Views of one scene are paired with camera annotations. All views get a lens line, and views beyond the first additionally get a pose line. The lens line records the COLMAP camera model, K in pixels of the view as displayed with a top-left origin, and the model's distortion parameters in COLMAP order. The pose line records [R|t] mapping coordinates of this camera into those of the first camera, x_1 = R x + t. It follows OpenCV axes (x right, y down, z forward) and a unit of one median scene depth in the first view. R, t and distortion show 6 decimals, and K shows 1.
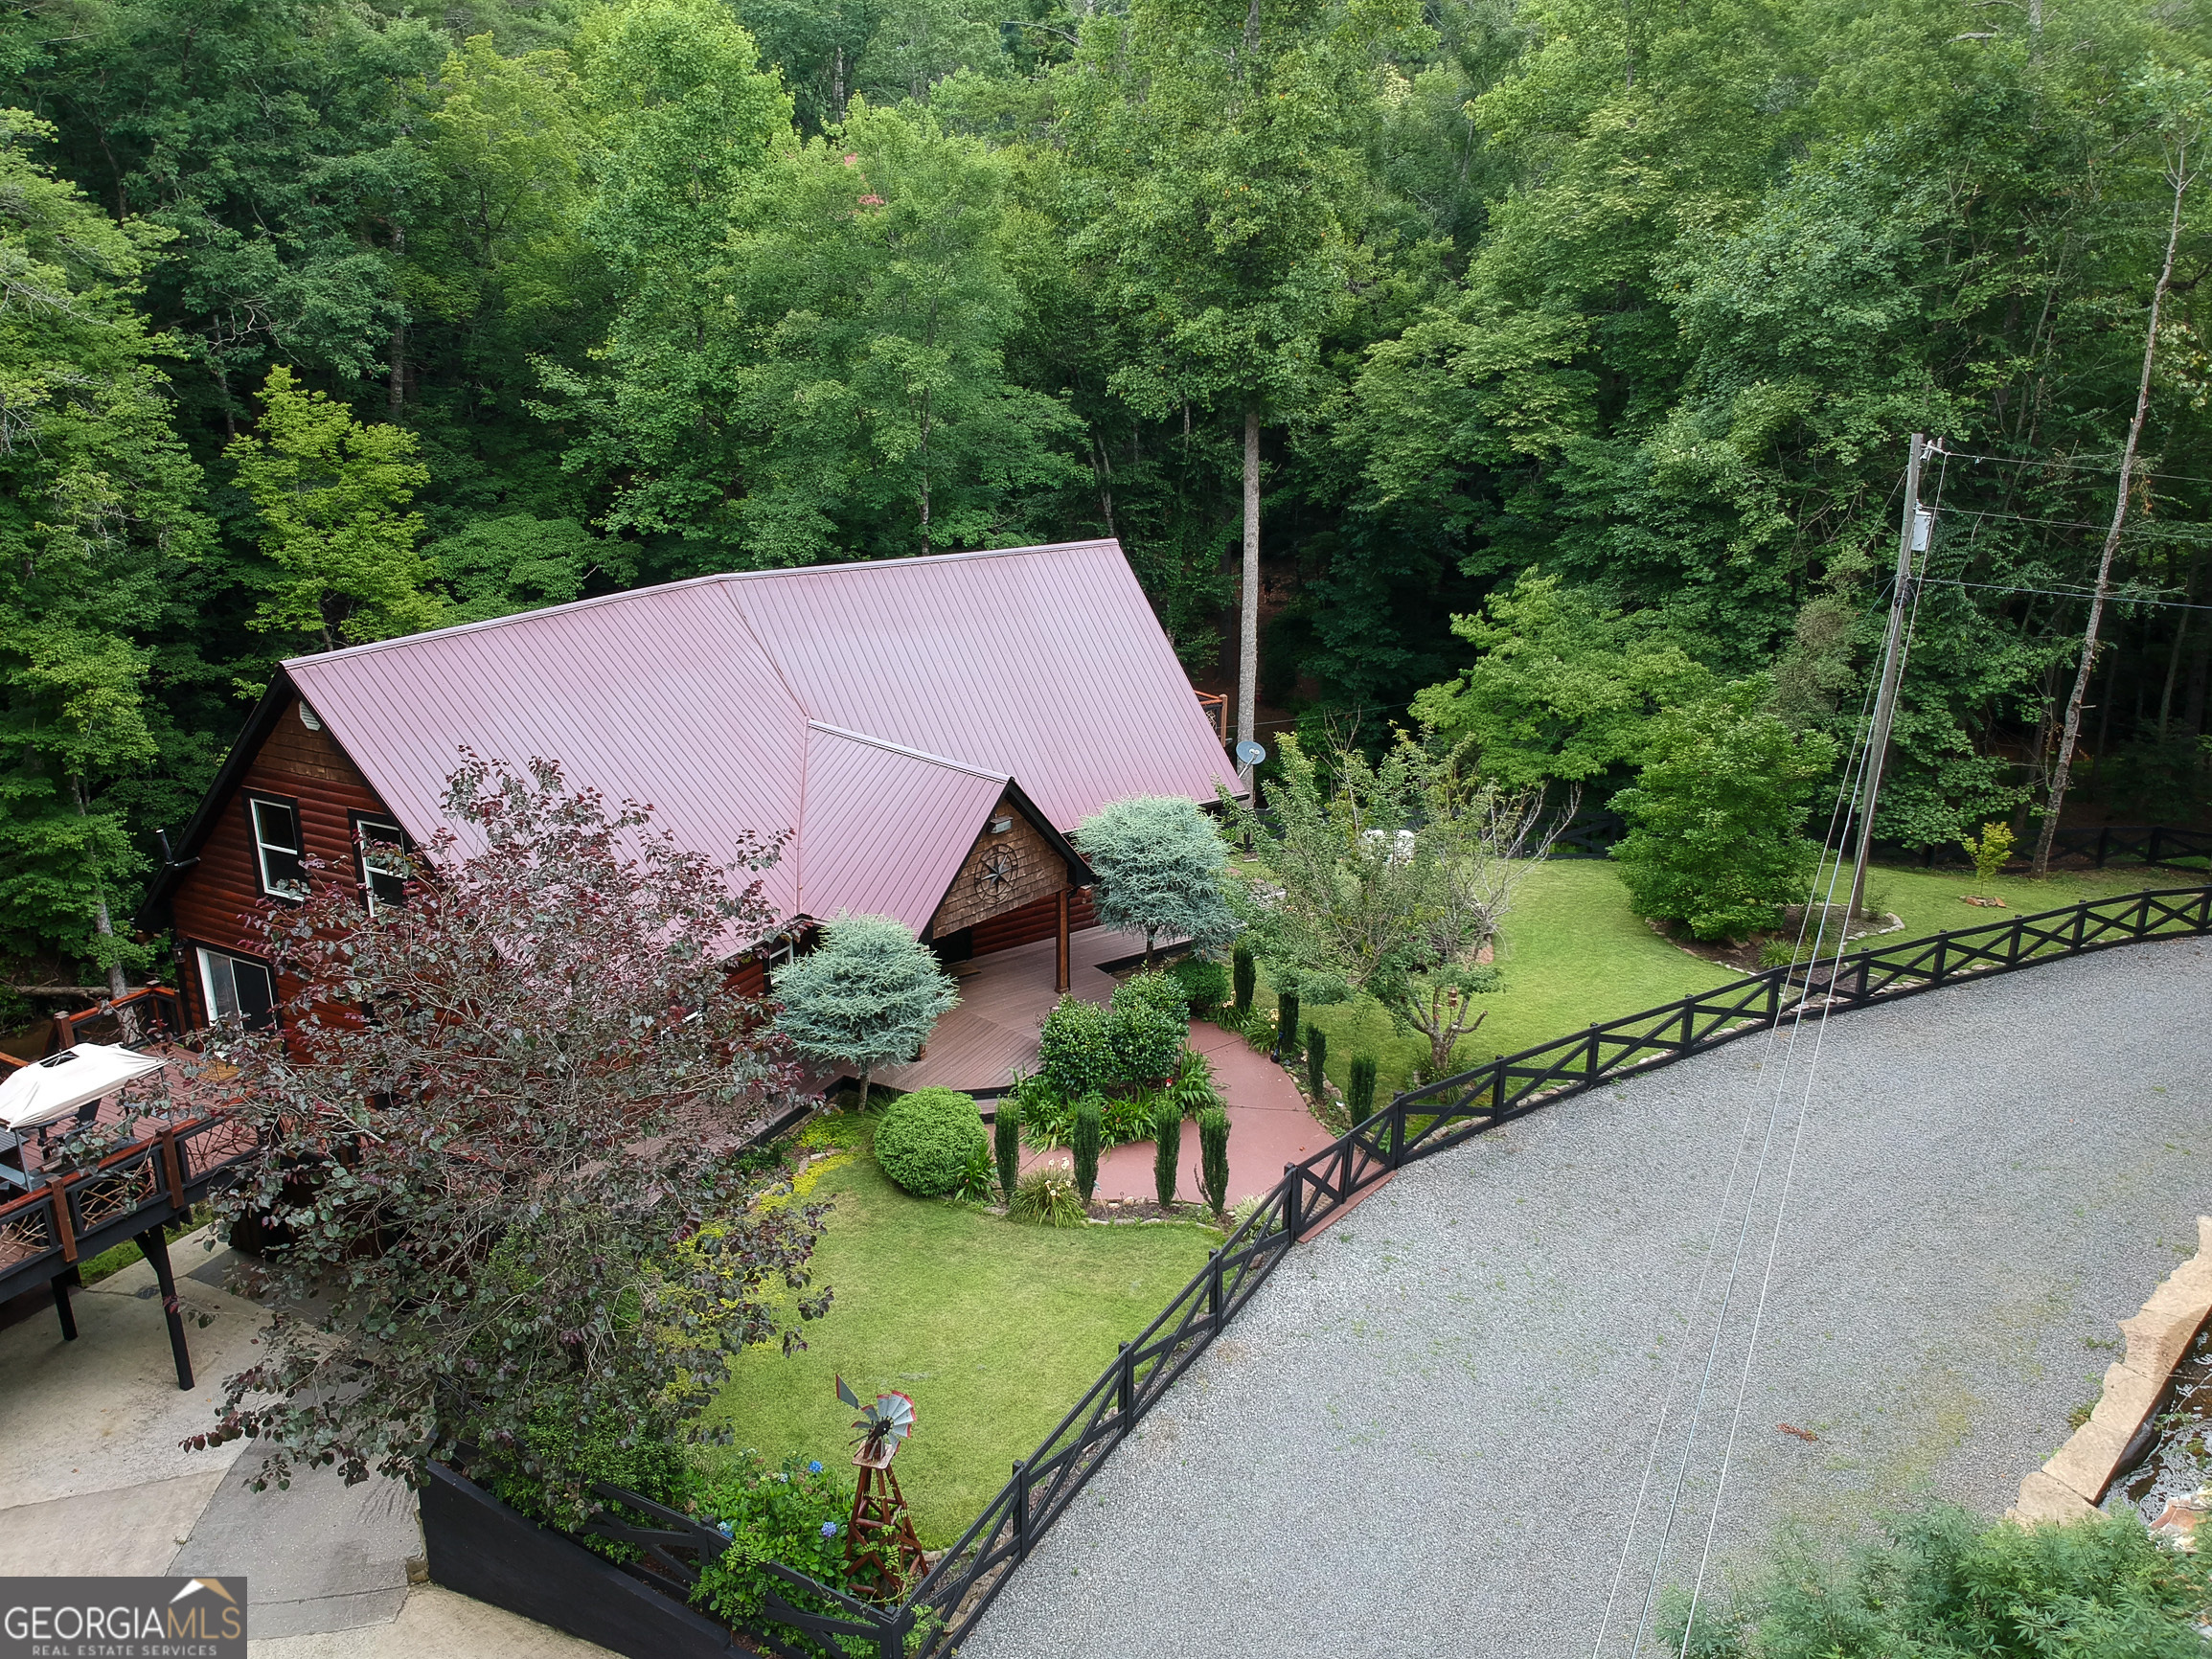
lens RADIAL K [[1628.1, 0, 1114.0], [0, 1628.1, 832.3], [0, 0, 1]] dist [0.046465, -0.108571]
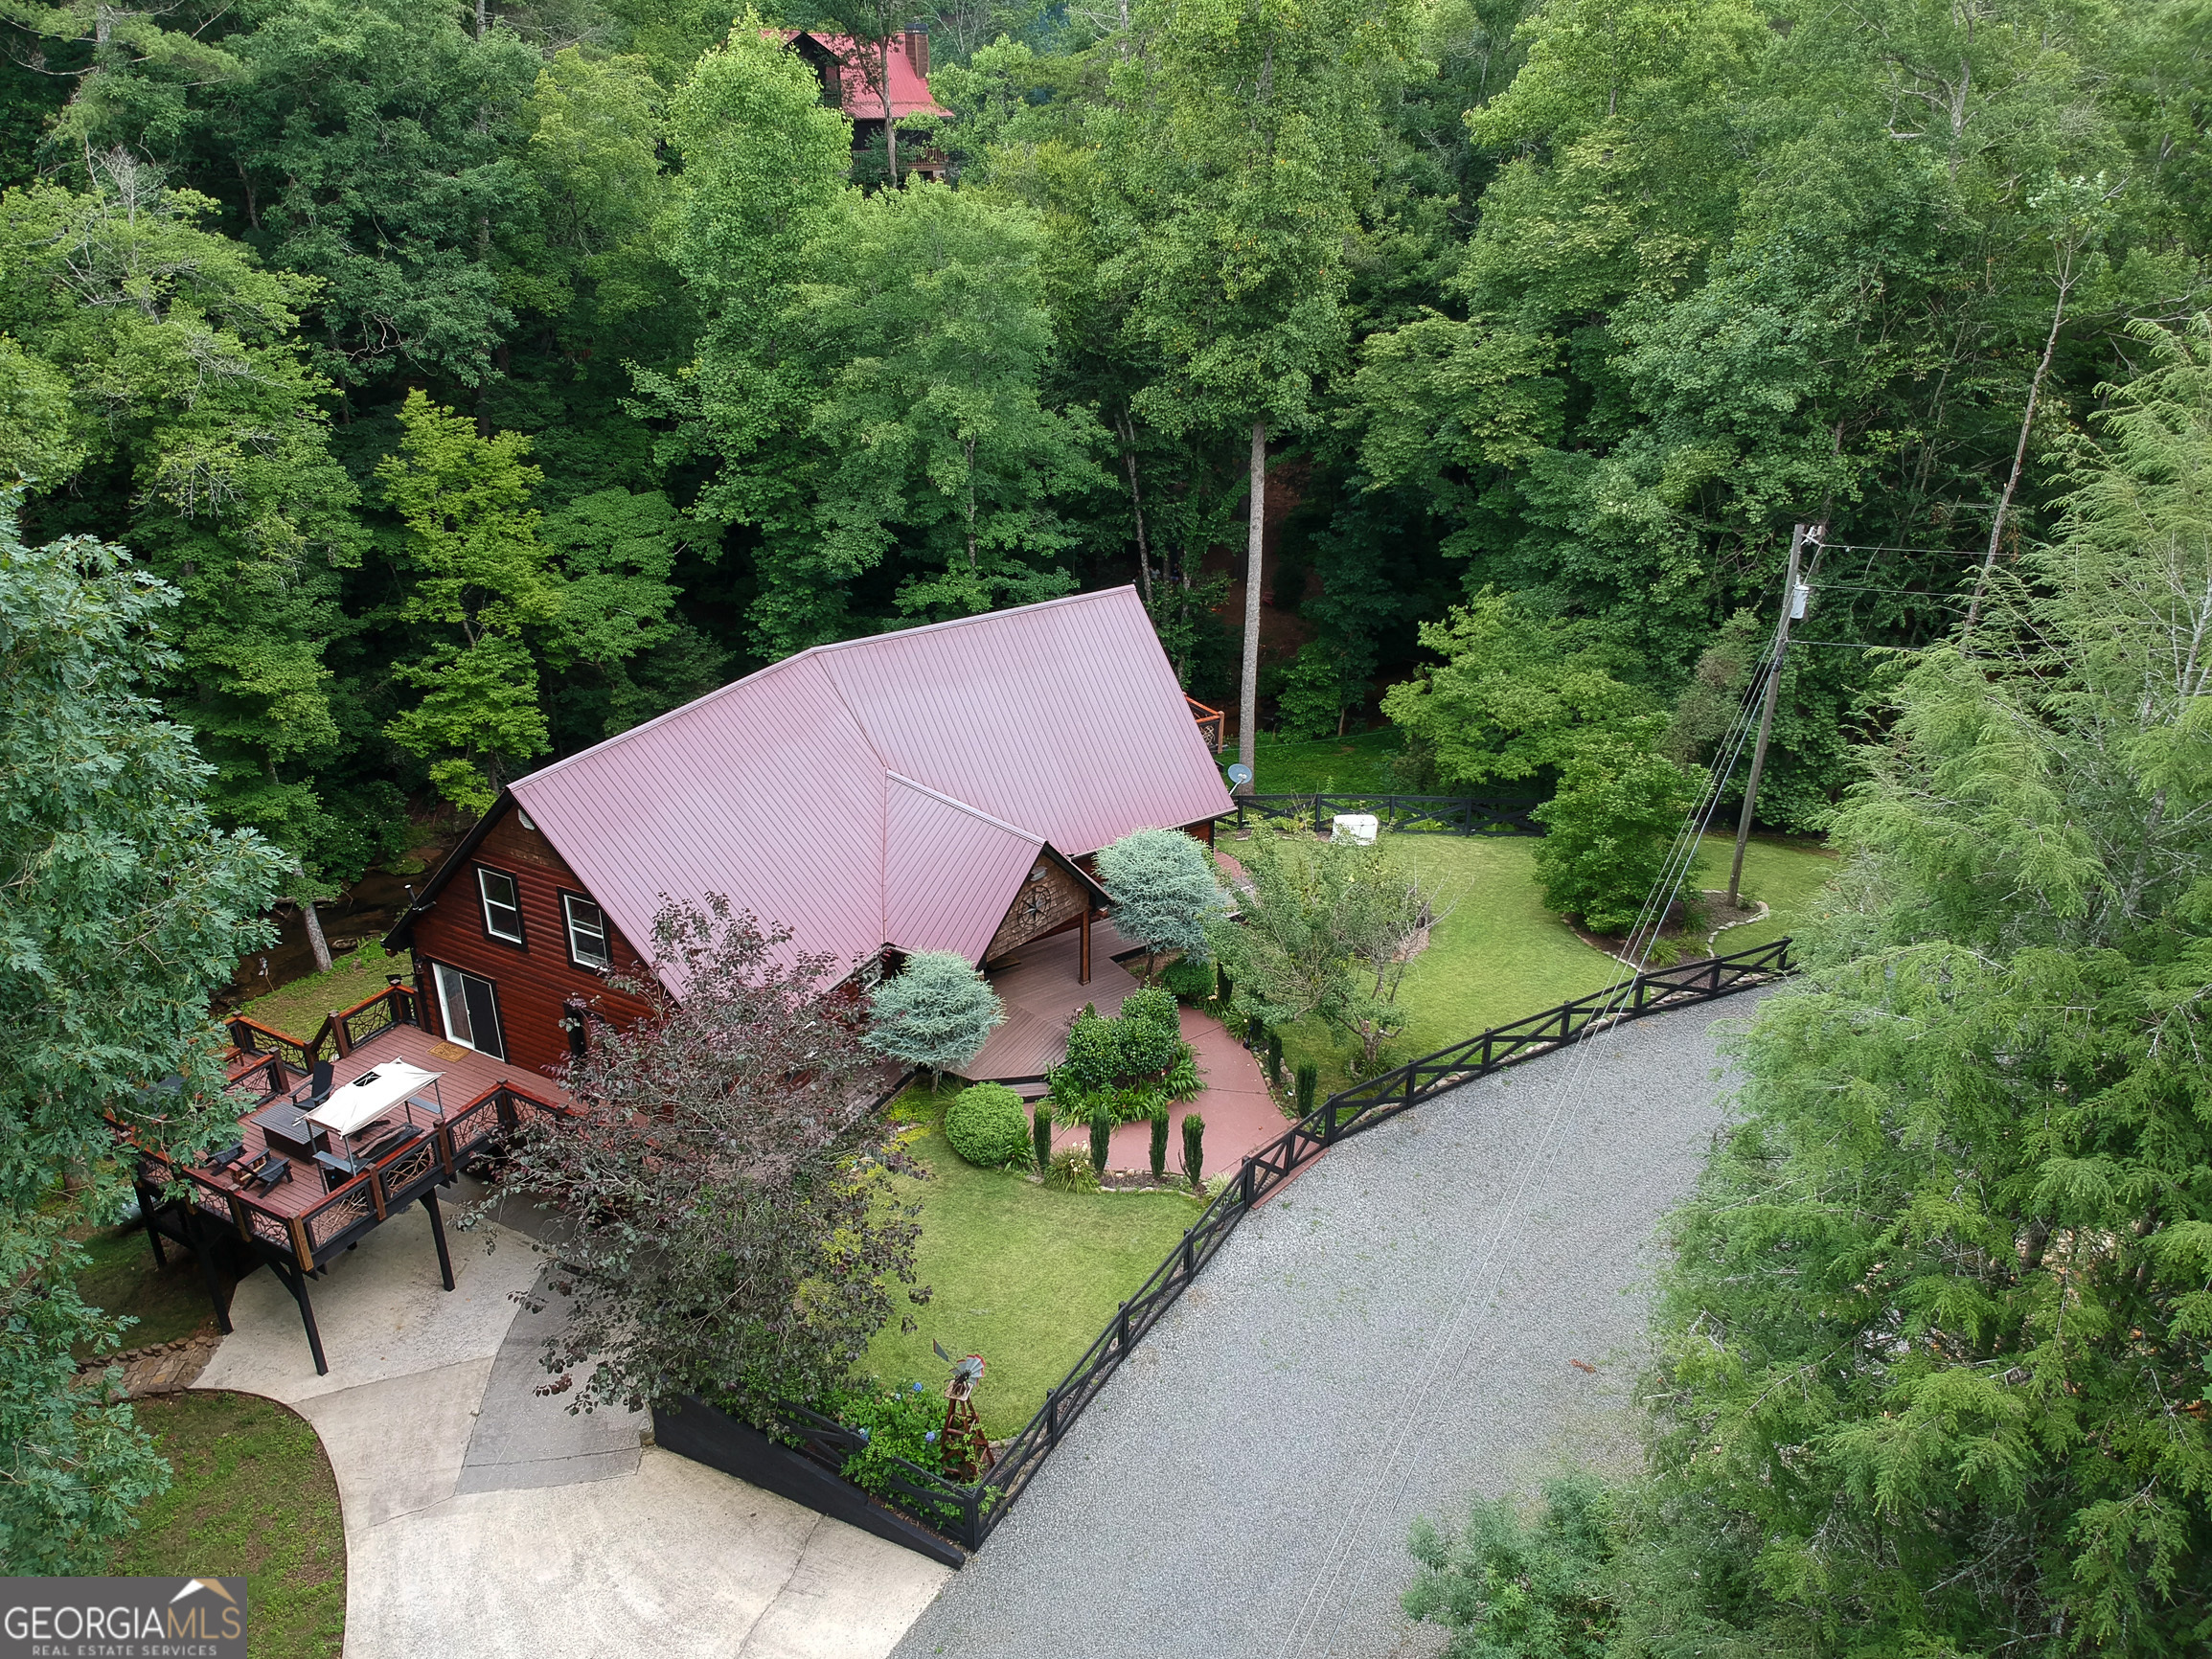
lens RADIAL K [[1628.1, 0, 1114.0], [0, 1628.1, 832.3], [0, 0, 1]] dist [0.046465, -0.108571]
pose [[0.999769, 0.015791, -0.014594, 0.007193], [-0.013466, 0.988957, 0.147593, -0.175037], [0.016764, -0.147362, 0.988941, -0.213016]]
